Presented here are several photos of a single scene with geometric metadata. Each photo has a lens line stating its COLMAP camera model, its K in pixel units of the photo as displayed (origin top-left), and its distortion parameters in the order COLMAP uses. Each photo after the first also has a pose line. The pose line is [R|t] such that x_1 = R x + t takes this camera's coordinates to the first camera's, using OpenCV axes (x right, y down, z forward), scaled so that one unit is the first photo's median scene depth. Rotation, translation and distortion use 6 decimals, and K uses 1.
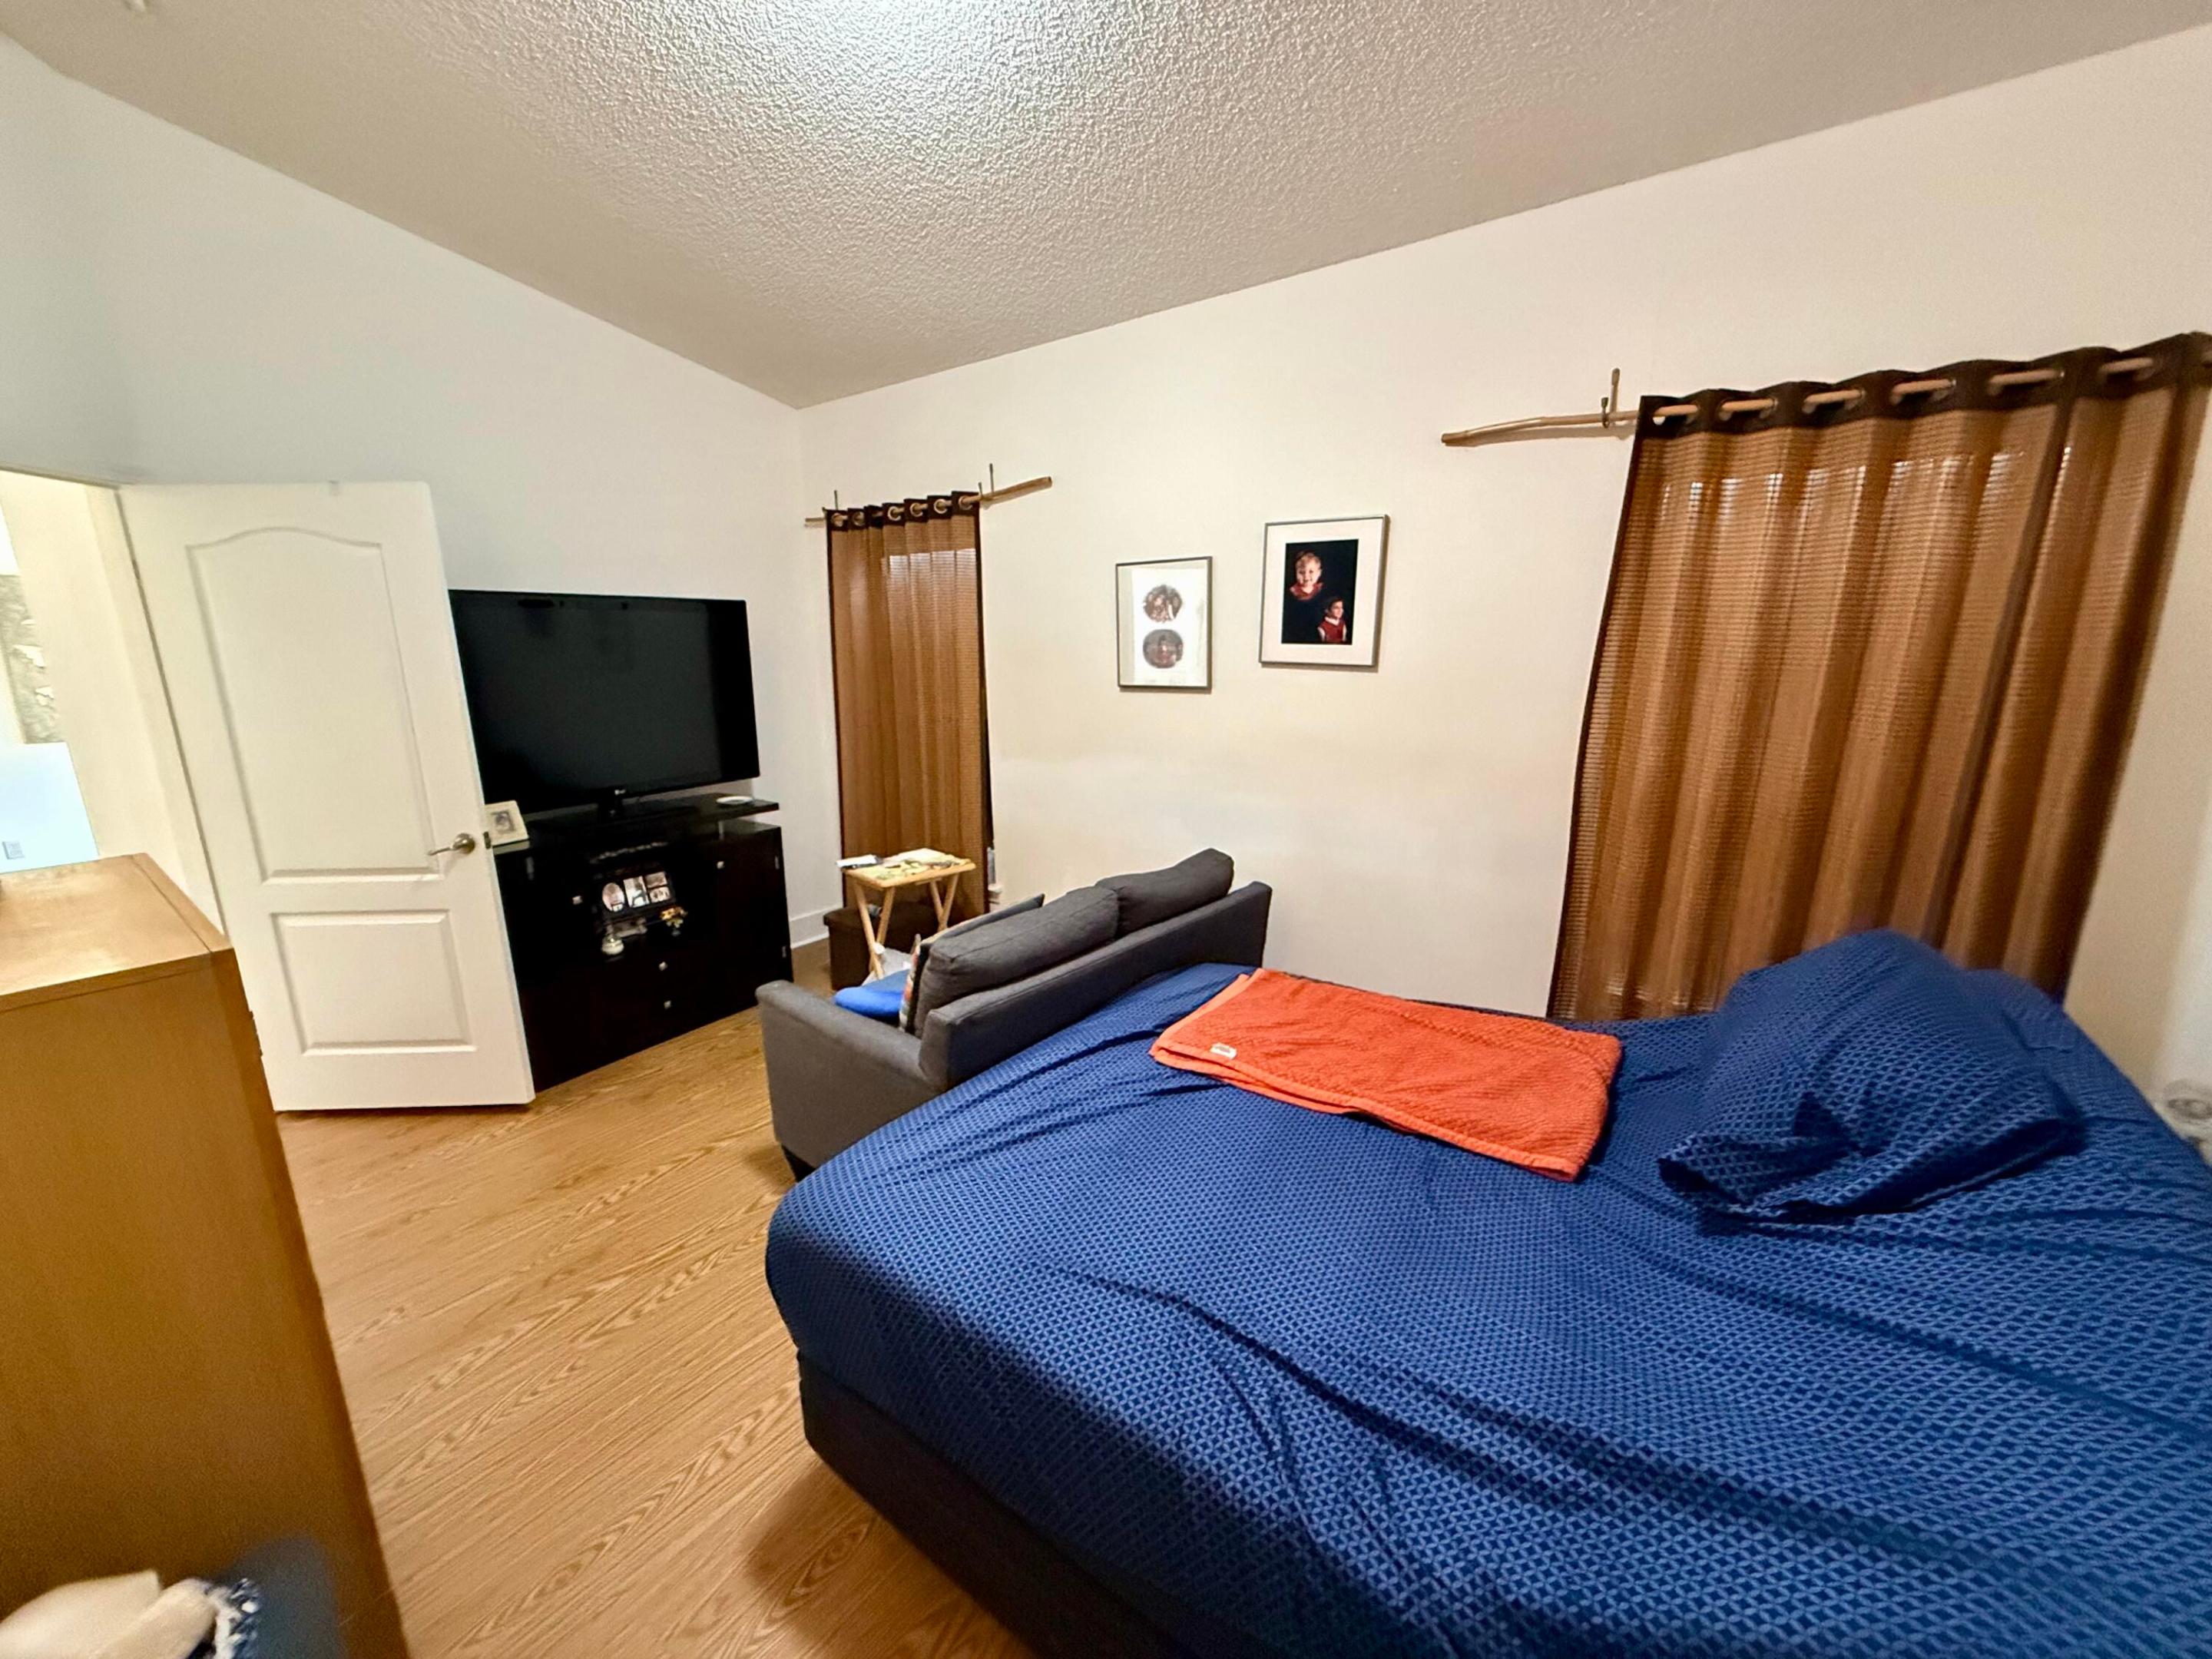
lens RADIAL K [[882.0, 0, 1097.9], [0, 882.0, 842.9], [0, 0, 1]] dist [0.001484, 0.000154]
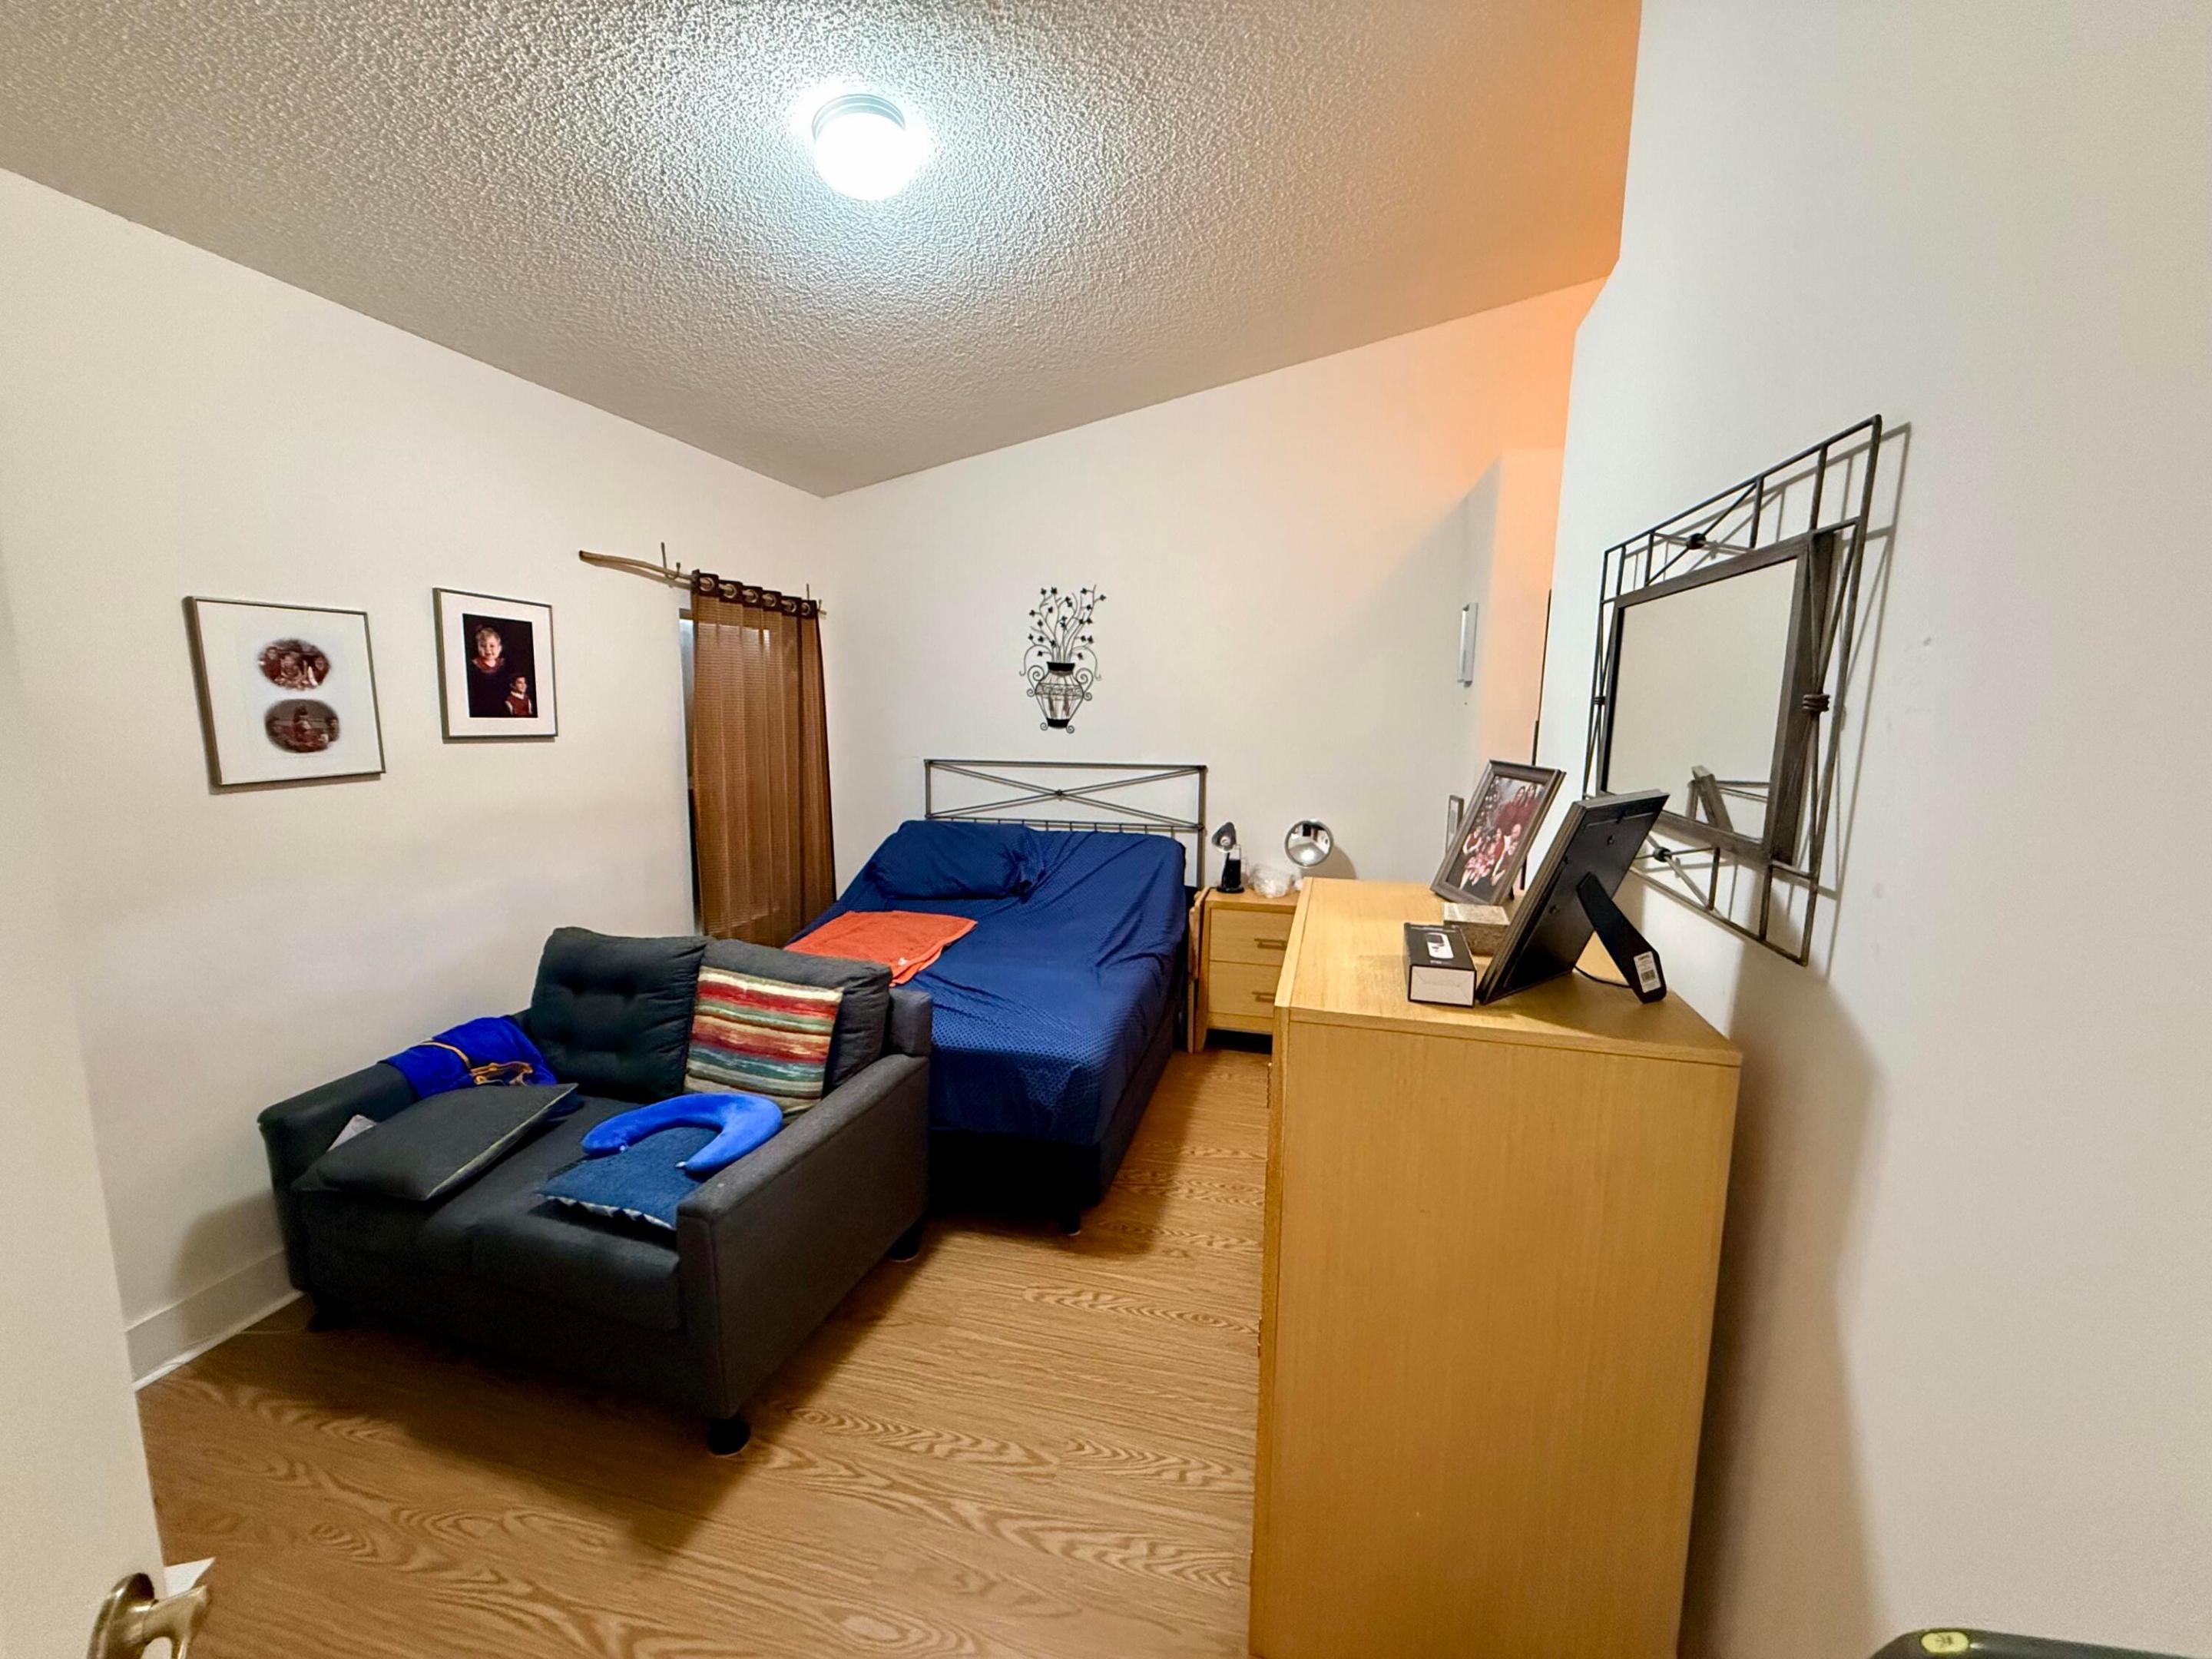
lens RADIAL K [[882.0, 0, 1097.9], [0, 882.0, 842.9], [0, 0, 1]] dist [0.001484, 0.000154]
pose [[-0.391419, -0.141018, 0.909343, -0.945042], [0.202300, 0.950826, 0.234529, -0.184769], [-0.897701, 0.275759, -0.343643, 0.763112]]
